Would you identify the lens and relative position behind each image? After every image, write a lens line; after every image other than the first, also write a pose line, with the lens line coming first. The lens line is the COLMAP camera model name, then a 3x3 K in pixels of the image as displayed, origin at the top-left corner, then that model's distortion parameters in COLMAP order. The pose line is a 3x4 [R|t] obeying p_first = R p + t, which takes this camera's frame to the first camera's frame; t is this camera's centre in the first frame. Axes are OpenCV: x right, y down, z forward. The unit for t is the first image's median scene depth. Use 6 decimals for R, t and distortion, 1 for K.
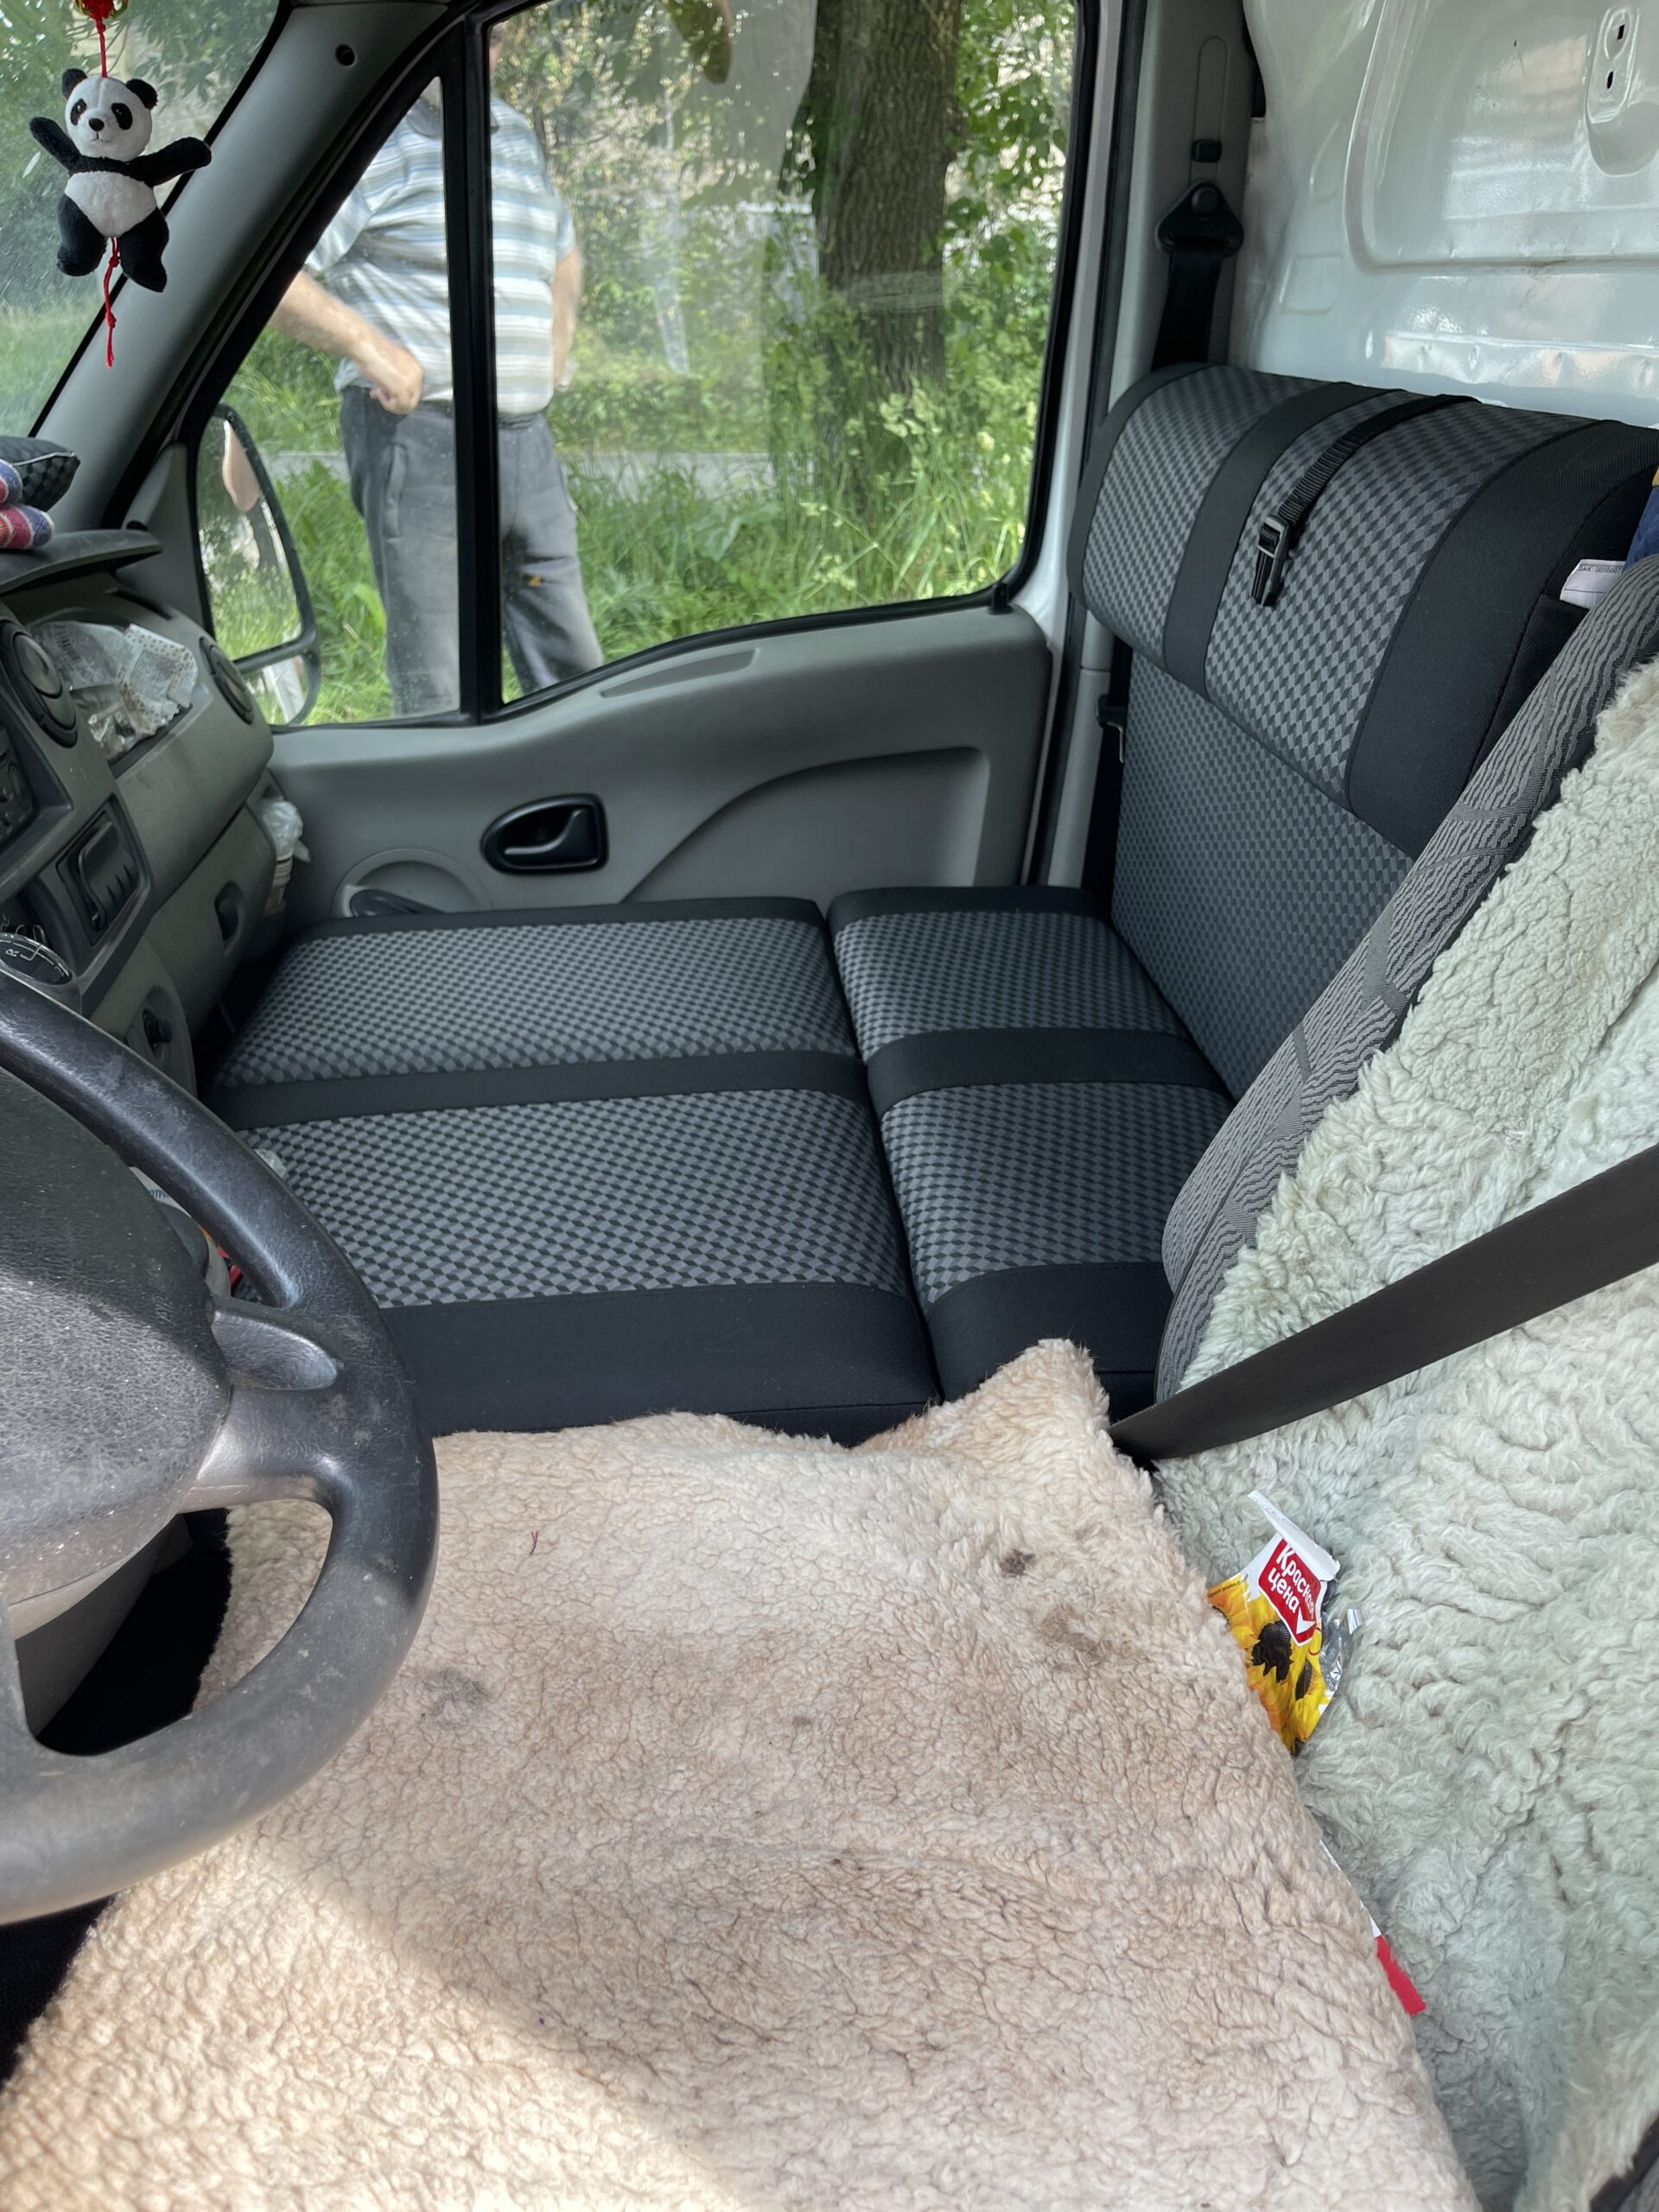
lens RADIAL K [[1693.9, 0, 839.0], [0, 1693.9, 1112.5], [0, 0, 1]] dist [0.057129, -0.085693]
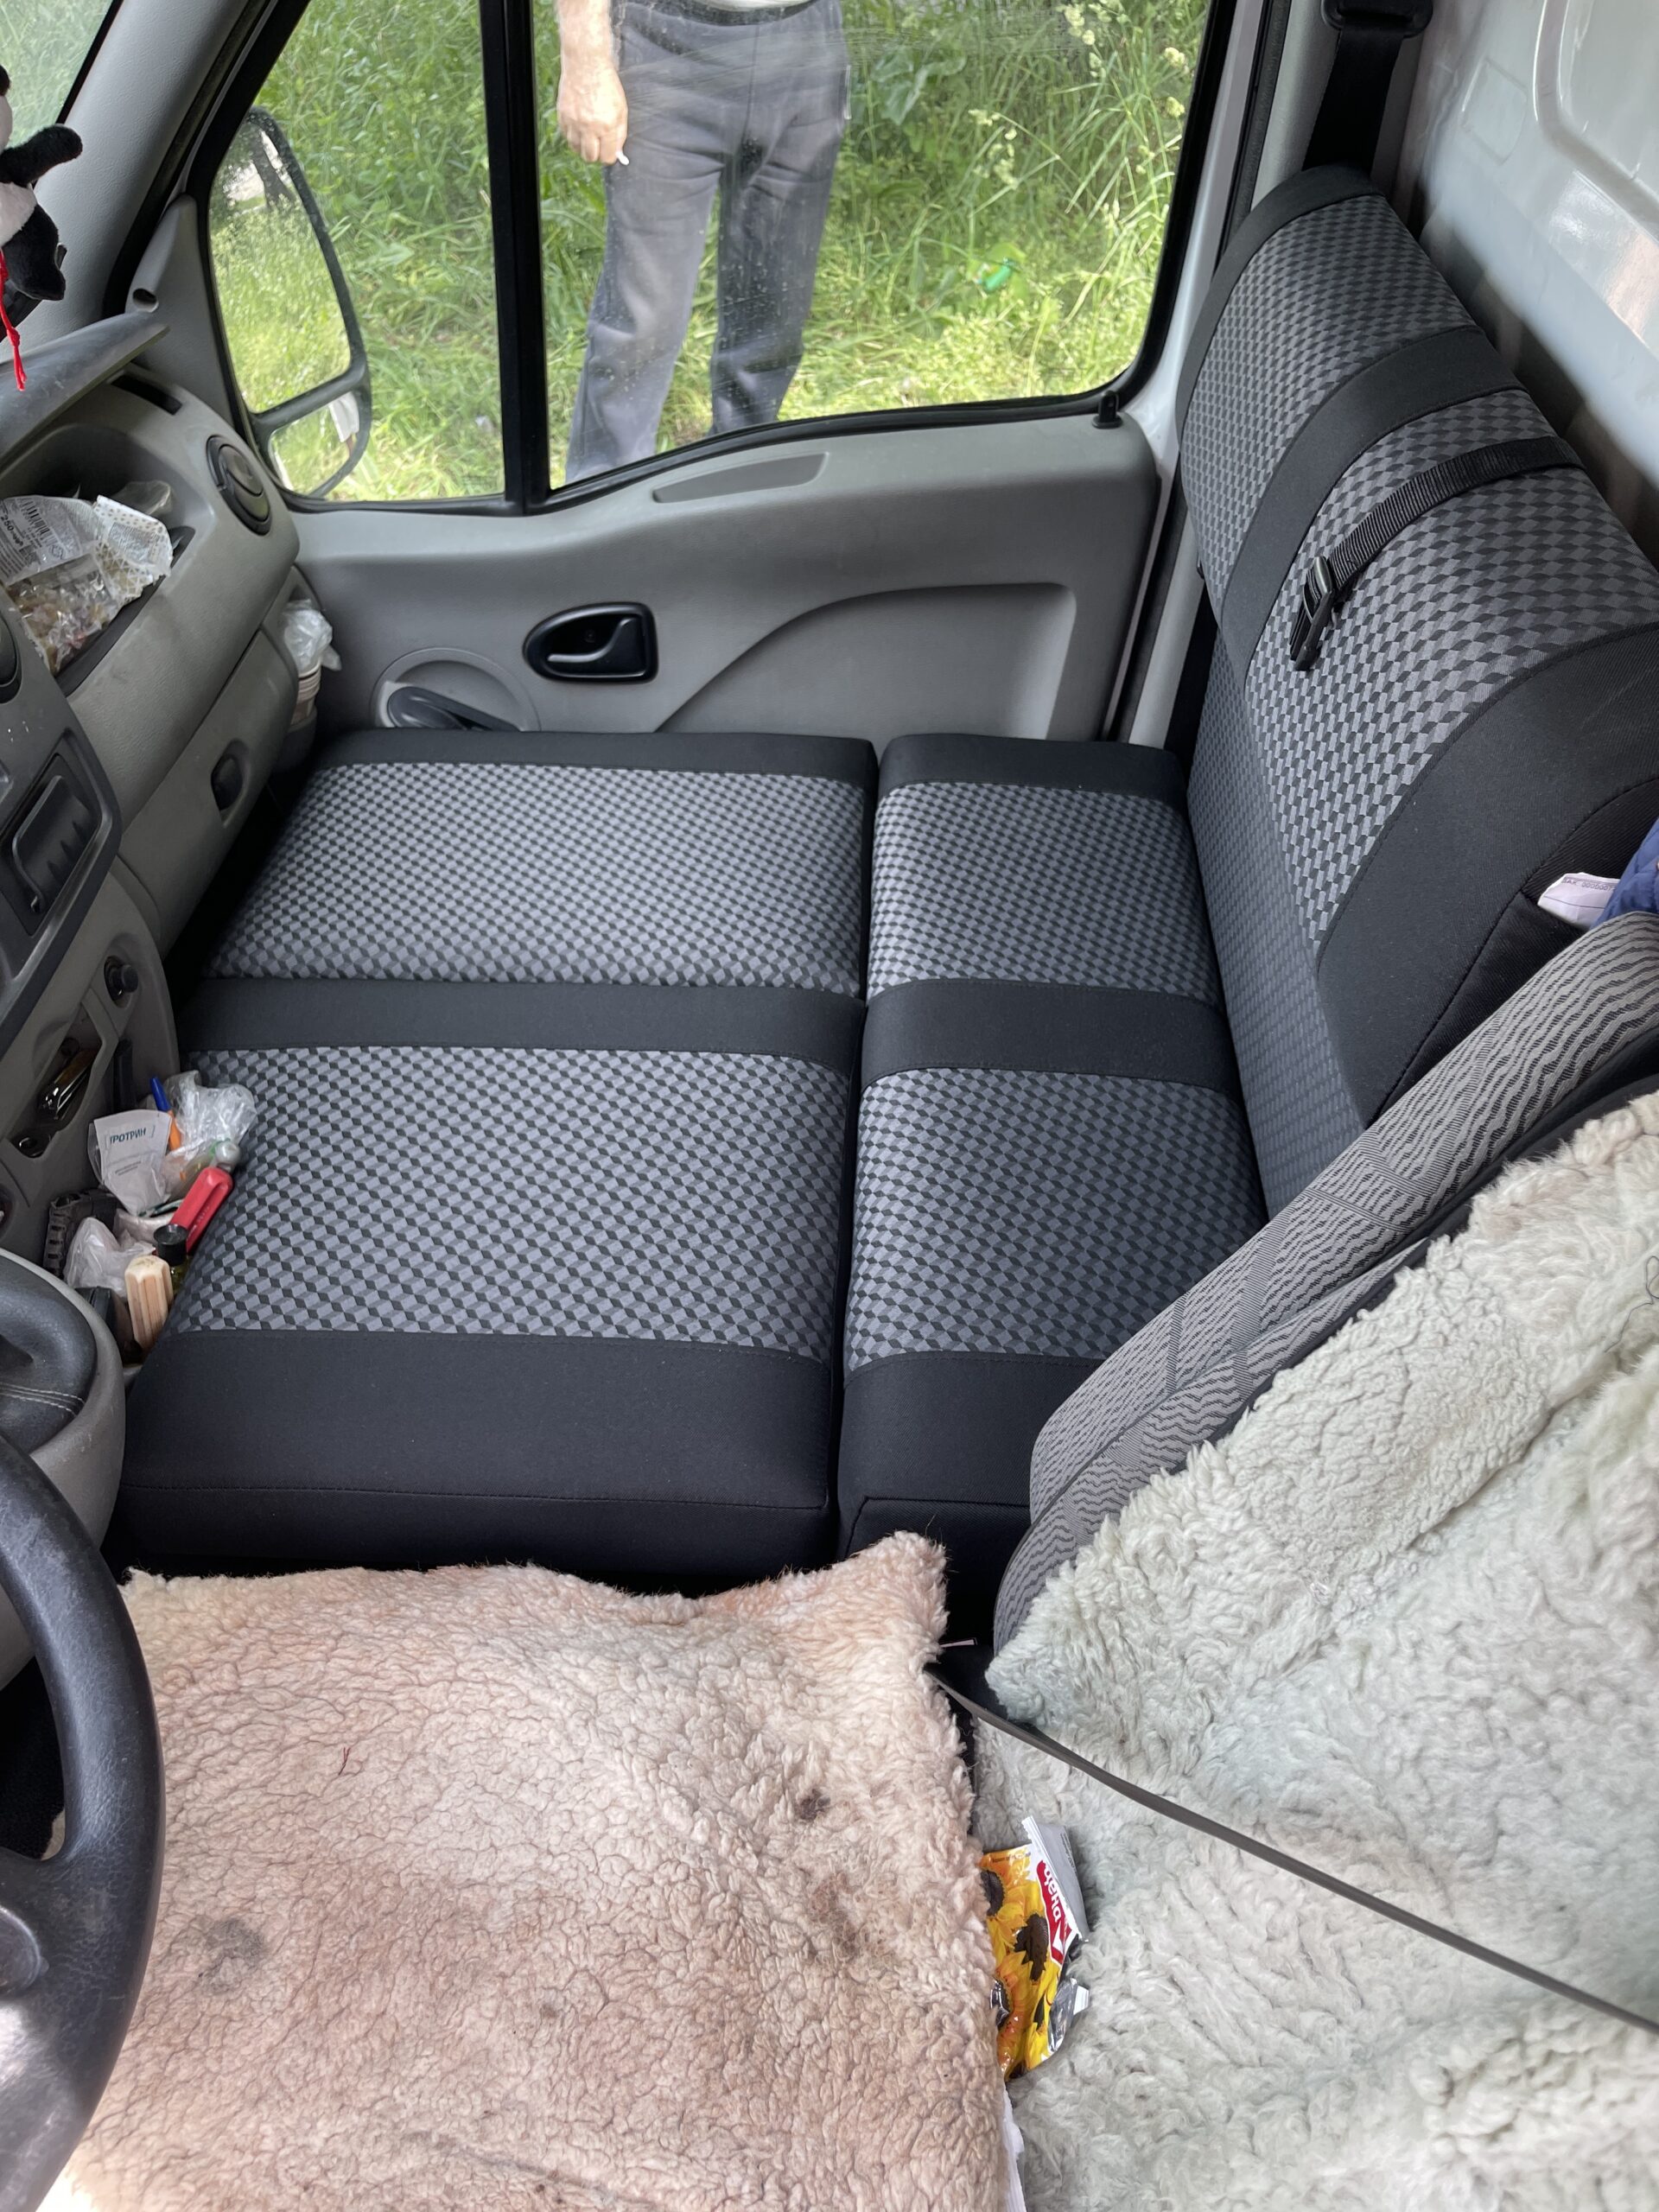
lens RADIAL K [[1693.9, 0, 847.3], [0, 1693.9, 1103.3], [0, 0, 1]] dist [0.057129, -0.085693]
pose [[0.990448, 0.103598, -0.090997, 0.124977], [-0.074597, 0.957604, 0.278262, -0.309676], [0.115967, -0.268816, 0.956185, 0.088981]]
